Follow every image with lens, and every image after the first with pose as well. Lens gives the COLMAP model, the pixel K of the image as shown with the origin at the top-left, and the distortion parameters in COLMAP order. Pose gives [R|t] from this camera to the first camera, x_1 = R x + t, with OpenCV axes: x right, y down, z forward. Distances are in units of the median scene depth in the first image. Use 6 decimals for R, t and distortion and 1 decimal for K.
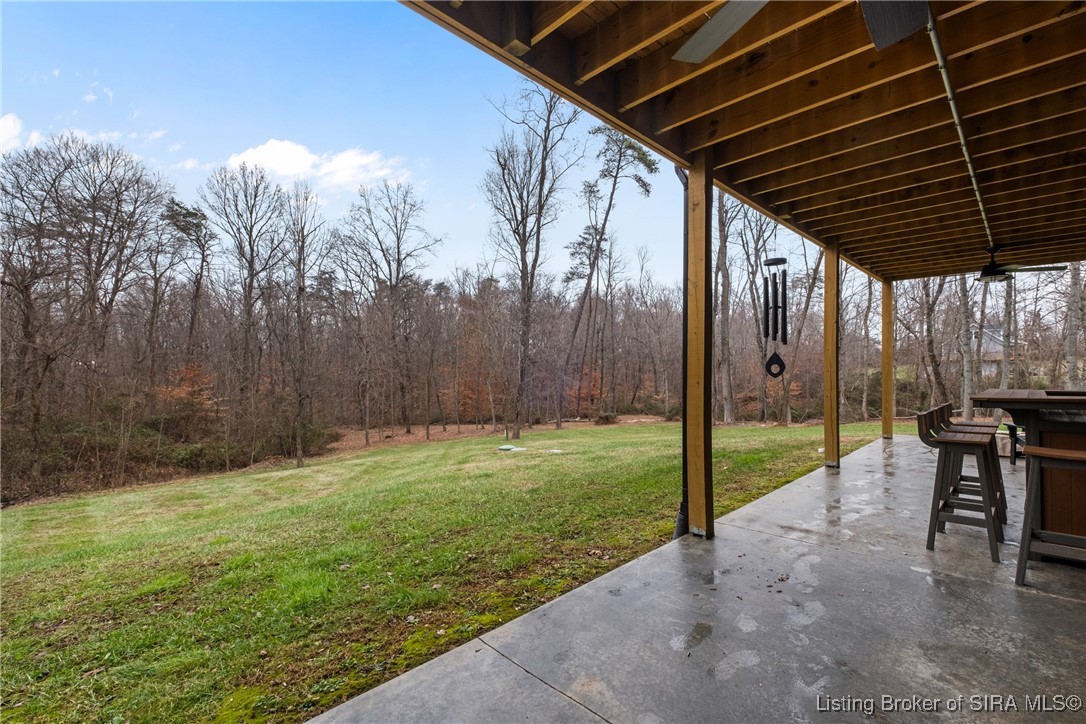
lens RADIAL K [[482.4, 0, 544.2], [0, 482.4, 363.9], [0, 0, 1]] dist [-0.000994, -0.004289]
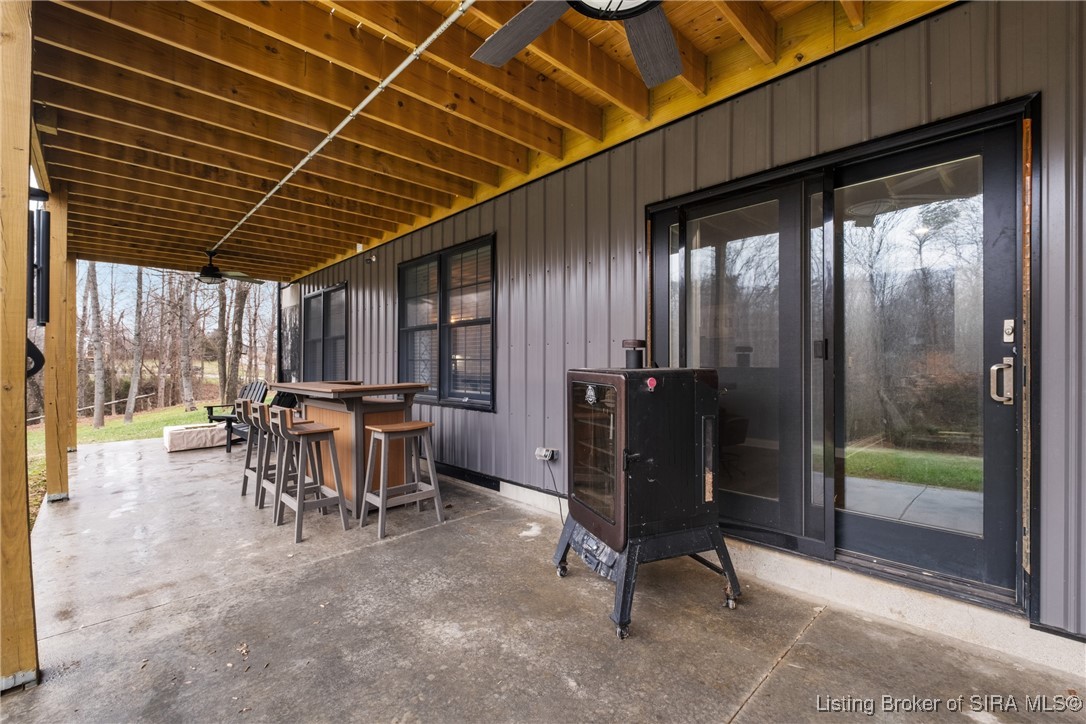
lens RADIAL K [[482.4, 0, 543.6], [0, 482.4, 361.8], [0, 0, 1]] dist [-0.000994, -0.004289]
pose [[0.017725, 0.015522, 0.999722, -0.067915], [-0.007135, 0.999856, -0.015398, 0.007639], [-0.999817, -0.006860, 0.017833, 0.163569]]
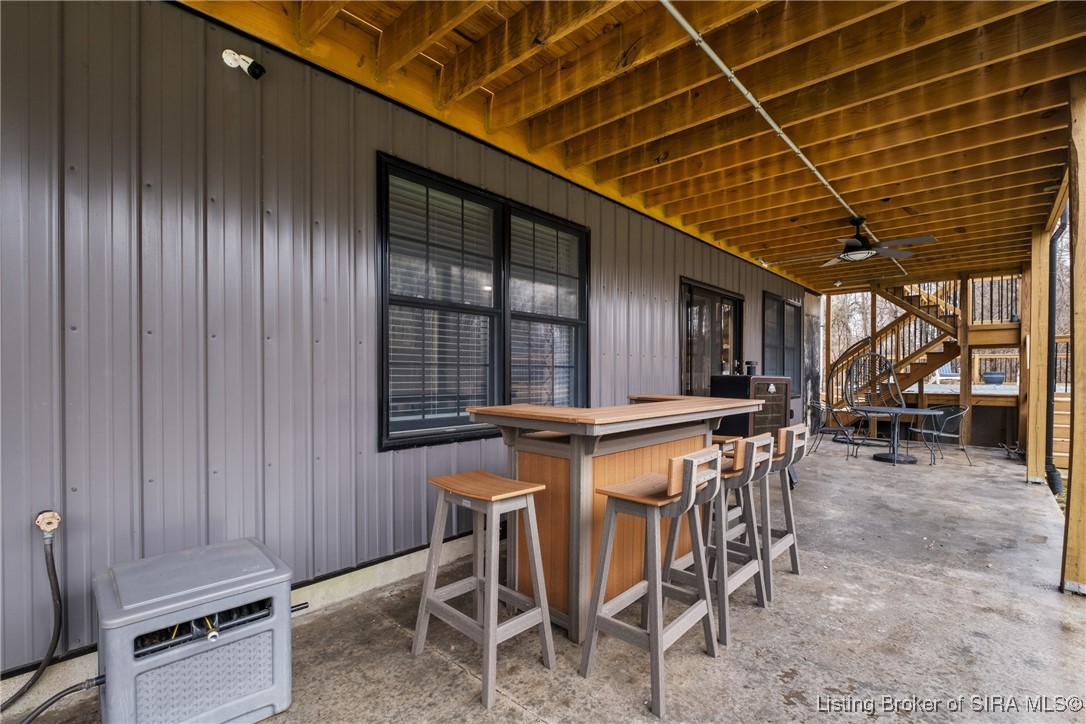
lens RADIAL K [[482.4, 0, 562.9], [0, 482.4, 378.4], [0, 0, 1]] dist [-0.000994, -0.004289]
pose [[-0.997623, 0.011160, -0.068003, 0.642659], [0.010913, 0.999932, 0.003989, 0.005125], [0.068043, 0.003238, -0.997677, 0.825117]]
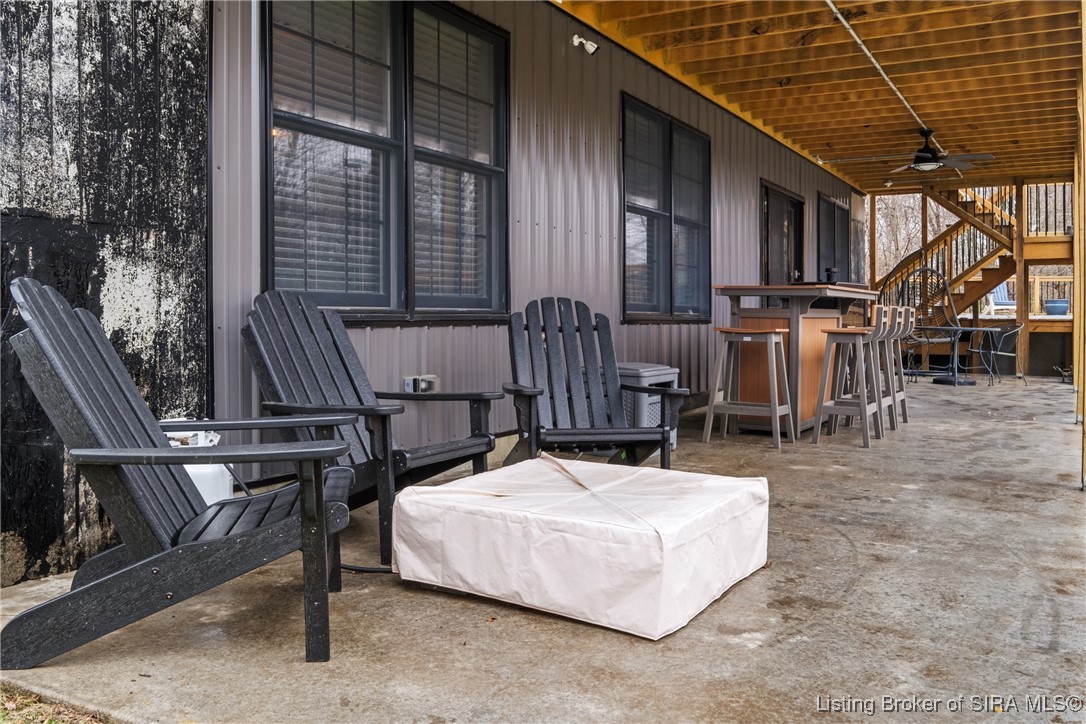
lens RADIAL K [[967.9, 0, 550.6], [0, 967.9, 307.5], [0, 0, 1]] dist [-0.000505, 0.005334]
pose [[-0.953907, 0.003892, -0.300078, 1.133047], [0.009065, 0.999833, -0.015849, 0.061869], [0.299967, -0.017839, -0.953783, 1.358201]]
